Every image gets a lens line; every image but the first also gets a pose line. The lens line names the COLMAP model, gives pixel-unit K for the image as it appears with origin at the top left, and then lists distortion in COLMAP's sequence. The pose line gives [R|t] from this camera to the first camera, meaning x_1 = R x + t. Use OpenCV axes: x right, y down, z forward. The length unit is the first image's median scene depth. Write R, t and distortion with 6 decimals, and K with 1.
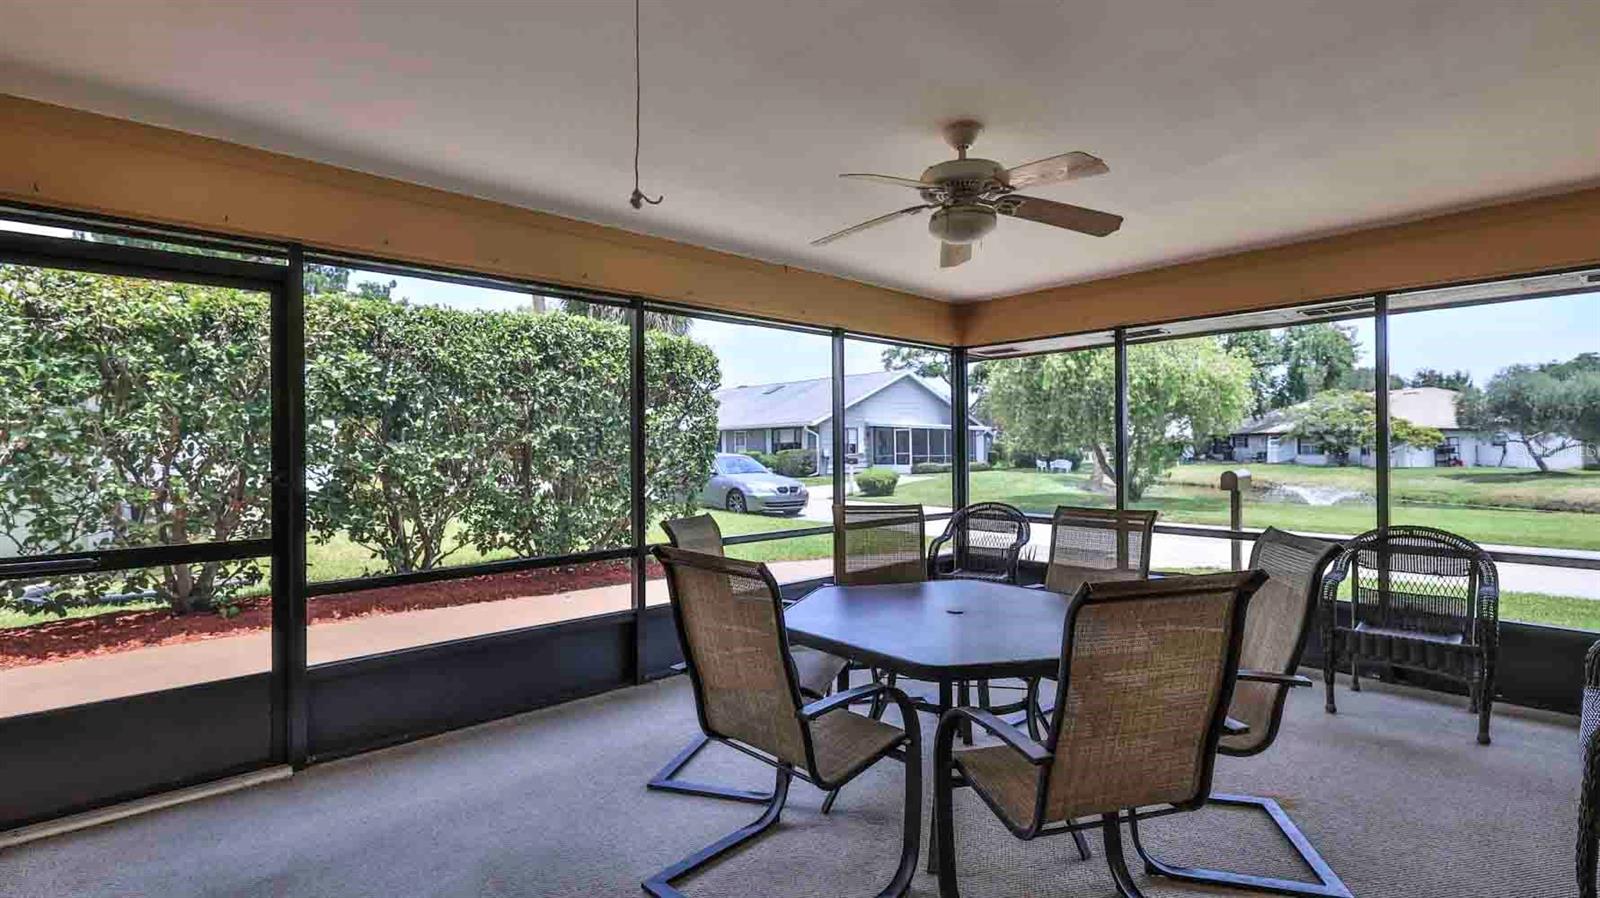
lens RADIAL K [[713.4, 0, 798.0], [0, 713.4, 443.0], [0, 0, 1]] dist [-0.000707, 0.001097]
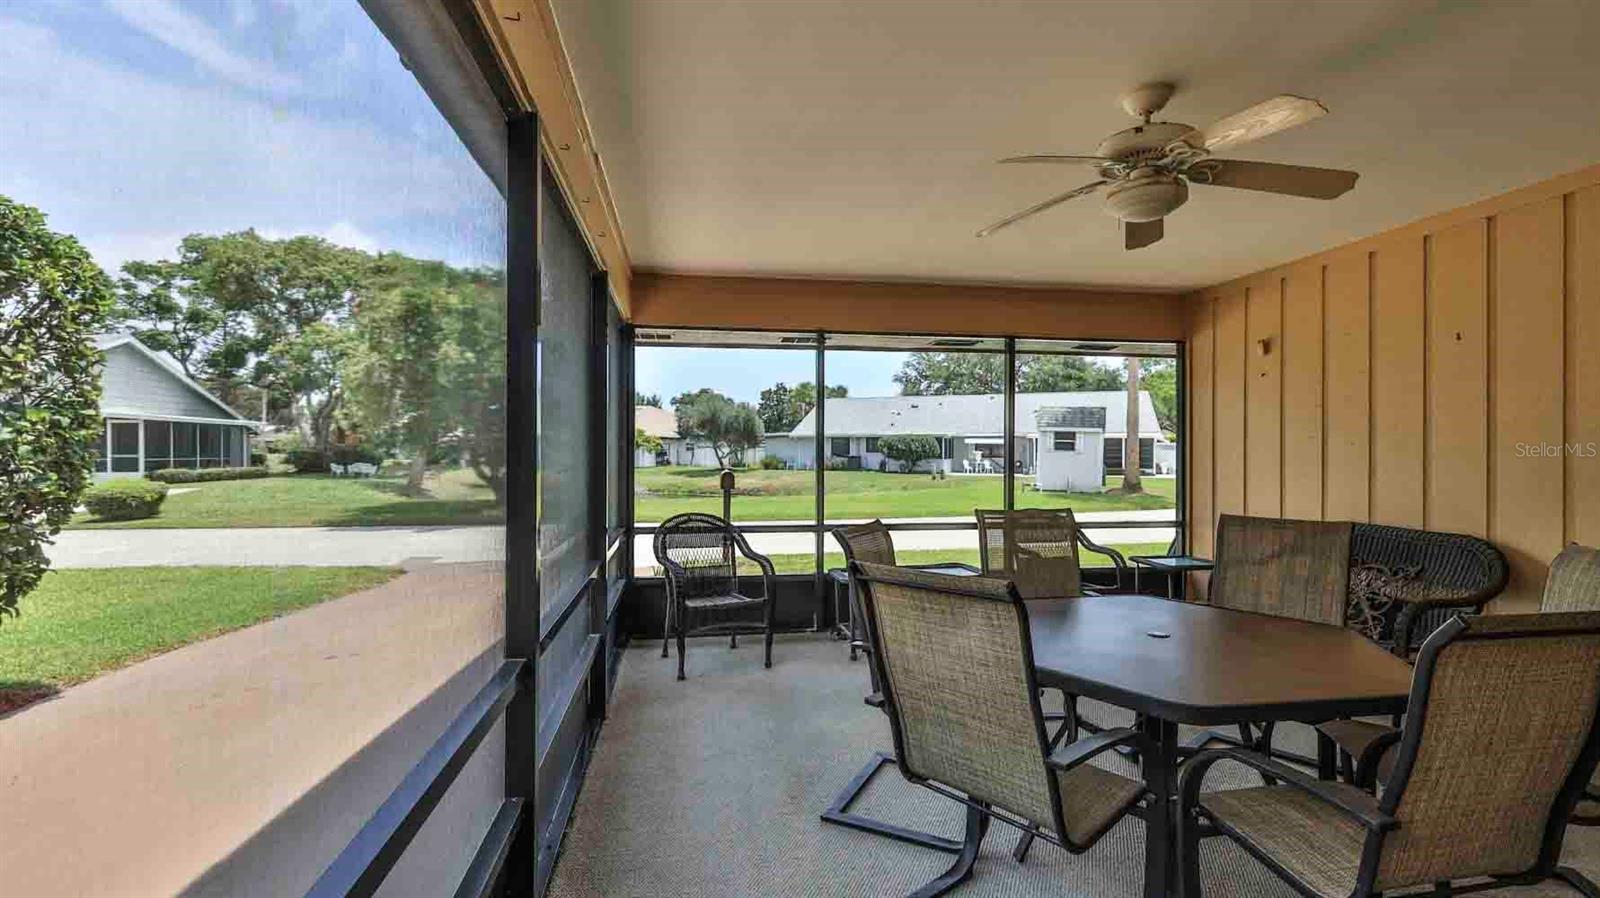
lens RADIAL K [[713.4, 0, 798.0], [0, 713.4, 443.0], [0, 0, 1]] dist [-0.000707, 0.001097]
pose [[0.554193, 0.015406, 0.832246, -0.091693], [-0.012193, 0.999872, -0.010390, 0.001917], [-0.832299, -0.004389, 0.554310, 0.100070]]
